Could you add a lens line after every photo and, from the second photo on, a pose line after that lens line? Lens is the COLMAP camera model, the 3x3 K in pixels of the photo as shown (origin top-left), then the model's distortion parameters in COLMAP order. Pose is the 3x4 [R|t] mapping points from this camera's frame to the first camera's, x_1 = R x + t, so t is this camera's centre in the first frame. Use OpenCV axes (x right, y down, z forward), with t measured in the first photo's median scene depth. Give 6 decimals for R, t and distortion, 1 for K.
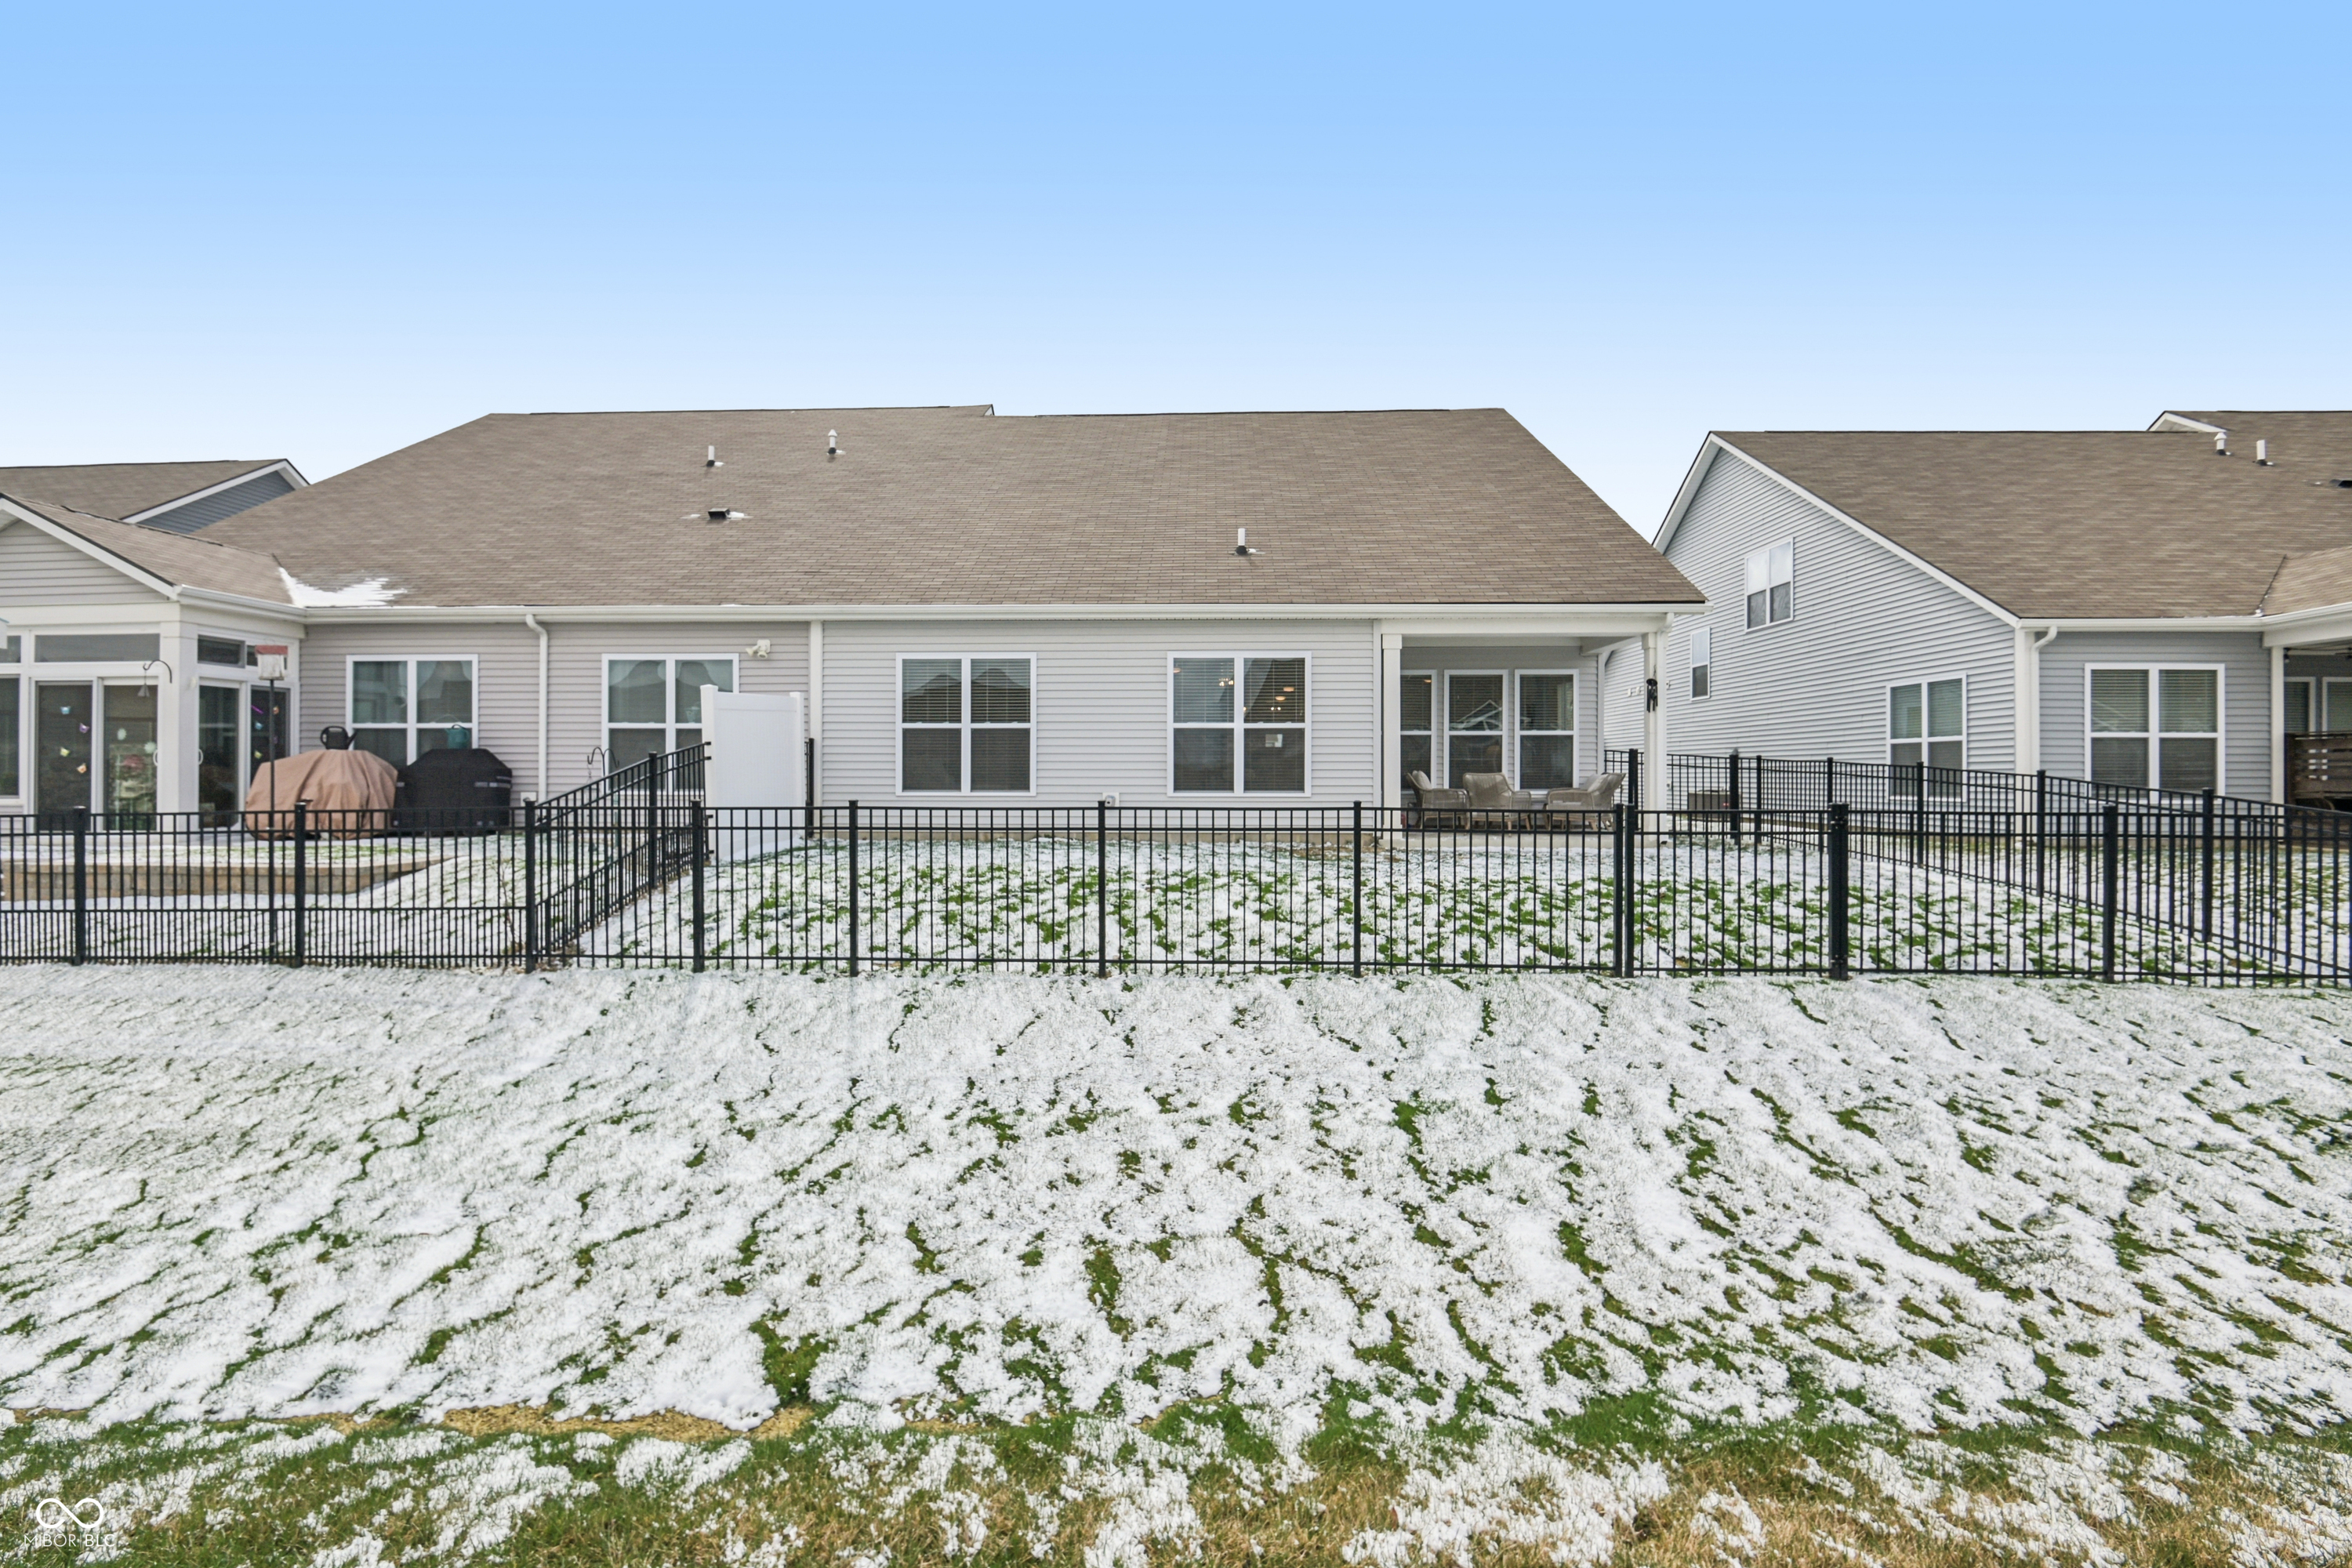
lens RADIAL K [[1094.1, 0, 1176.0], [0, 1094.1, 784.0], [0, 0, 1]] dist [-0.056241, -0.000006]
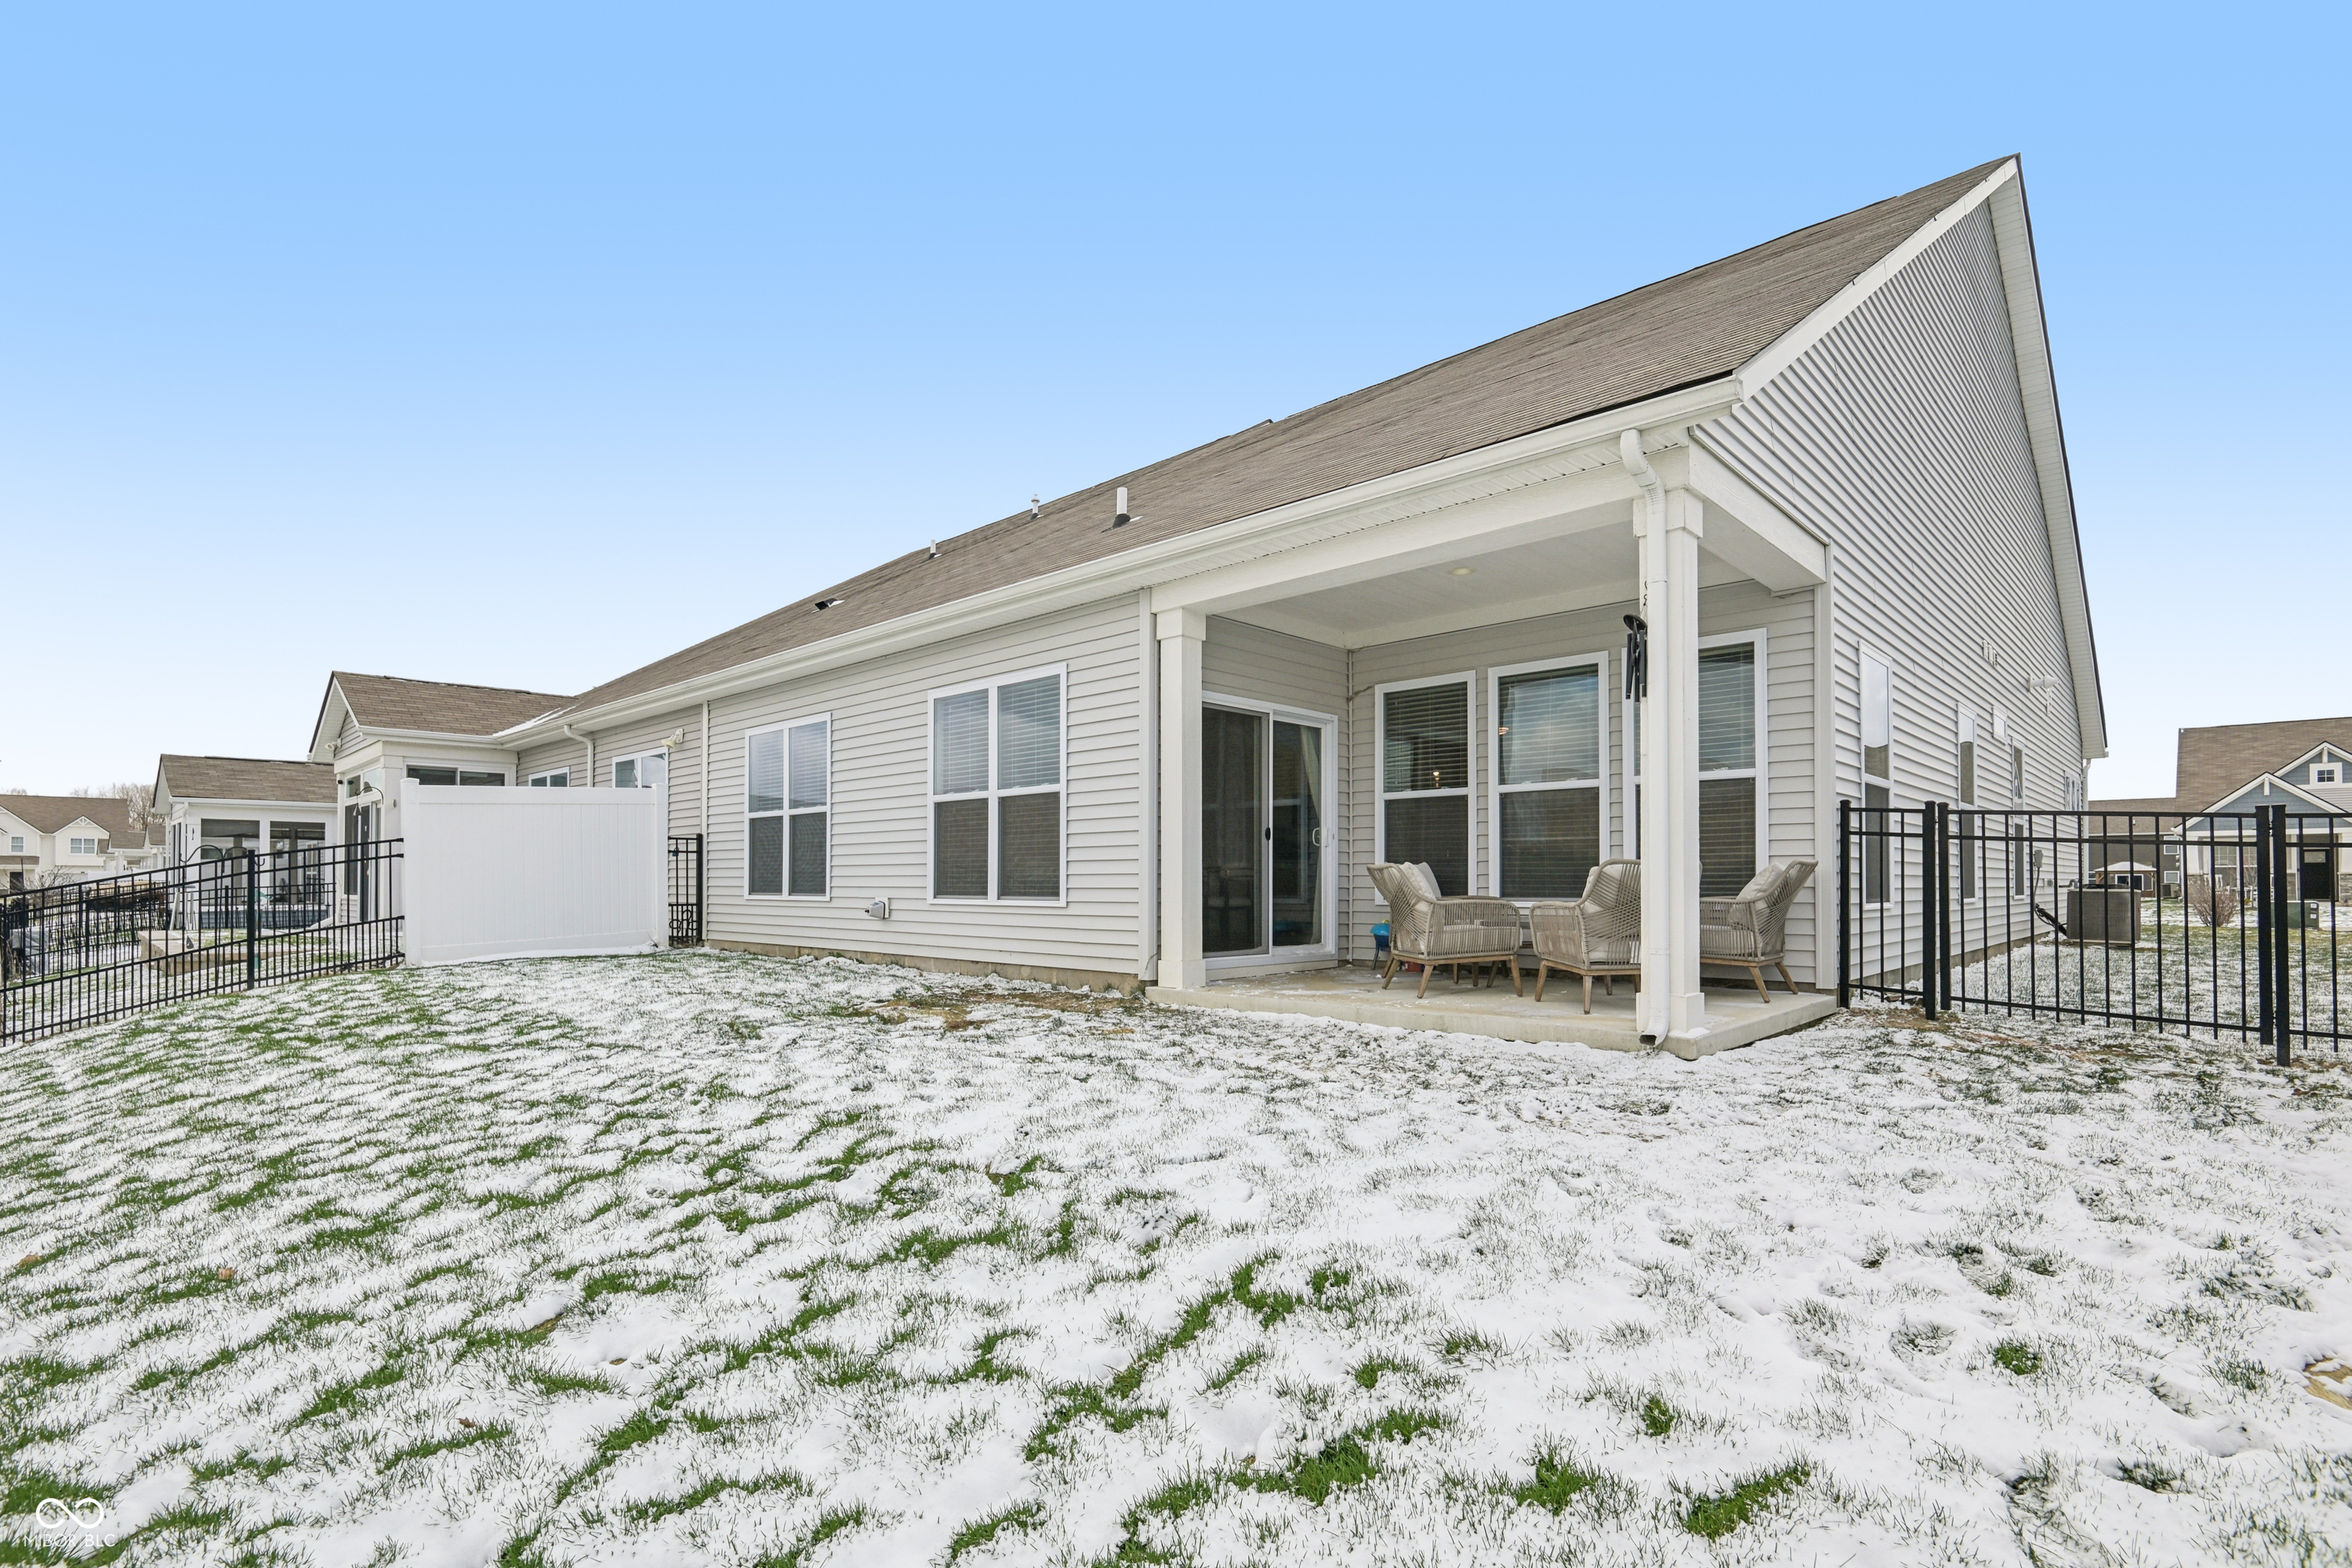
lens RADIAL K [[1100.5, 0, 1168.9], [0, 1100.5, 854.3], [0, 0, 1]] dist [-0.059754, -0.000132]
pose [[0.760183, -0.020773, -0.649377, 0.539195], [0.003637, 0.999609, -0.027718, -0.002636], [0.649699, 0.018709, 0.759961, 0.585872]]
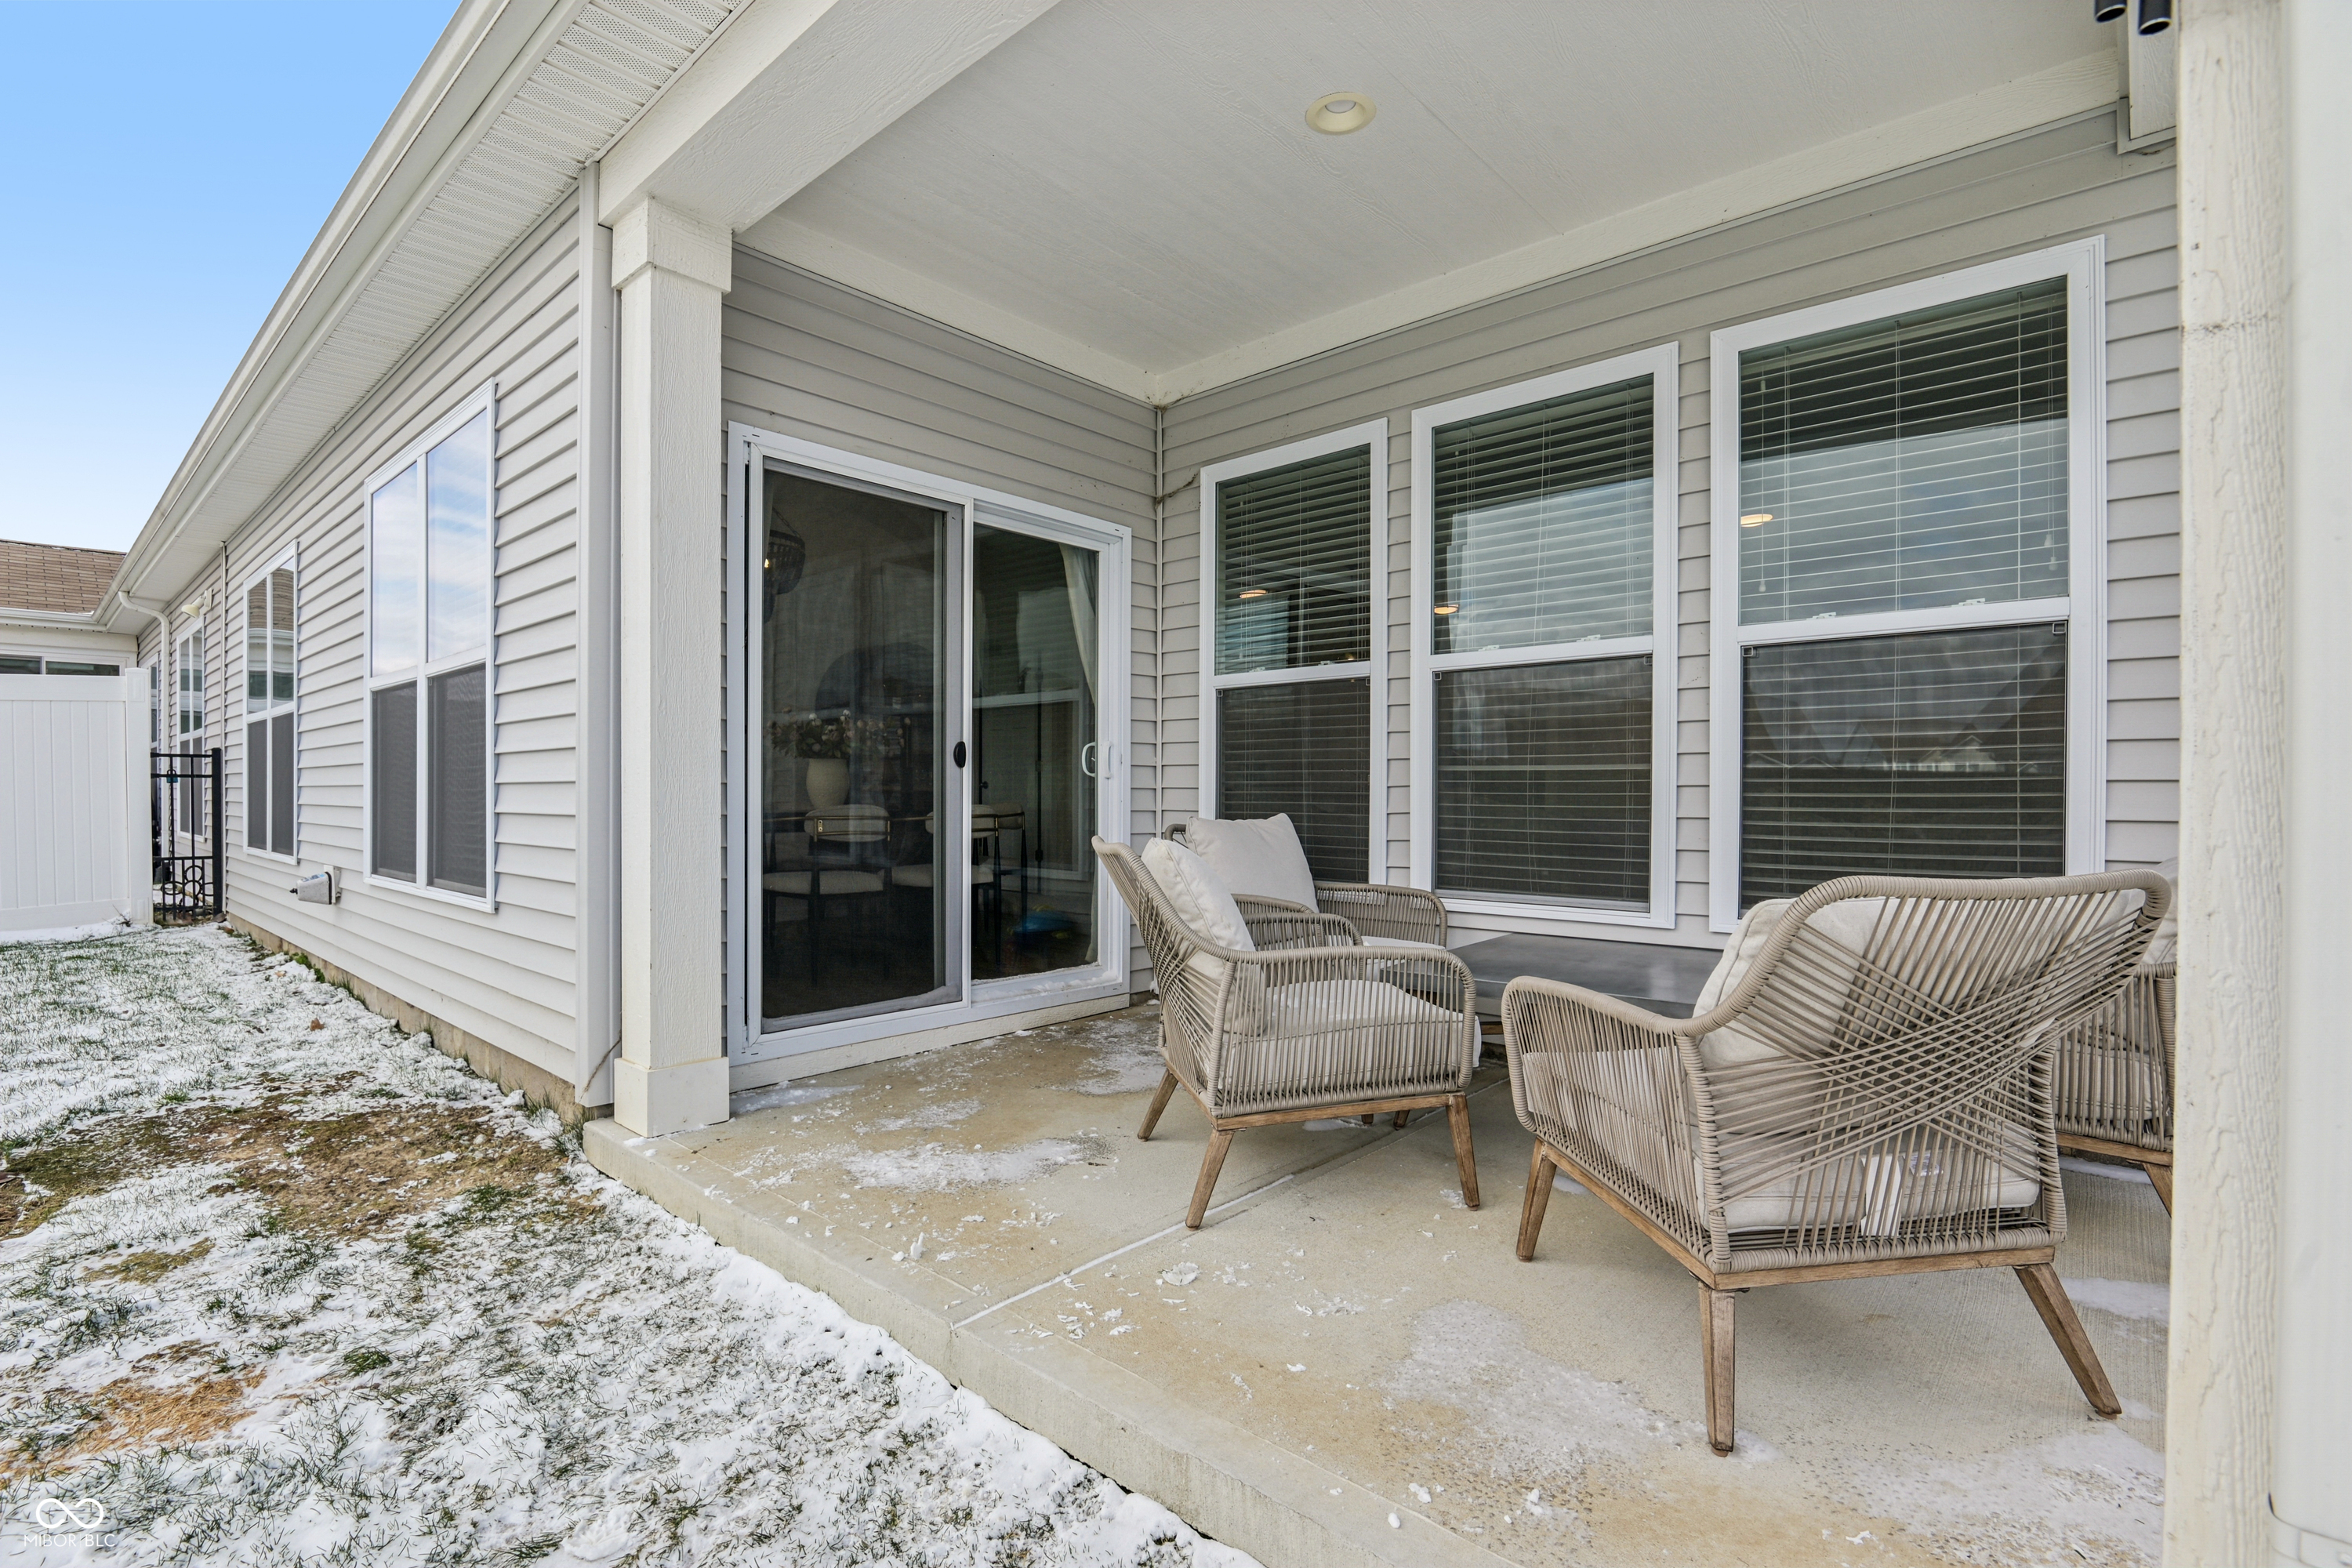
lens RADIAL K [[1094.1, 0, 1176.0], [0, 1094.1, 784.0], [0, 0, 1]] dist [-0.056241, -0.000006]
pose [[0.789019, -0.007761, -0.614320, 0.410086], [0.001015, 0.999935, -0.011329, -0.019657], [0.614368, 0.008315, 0.788975, 0.892312]]
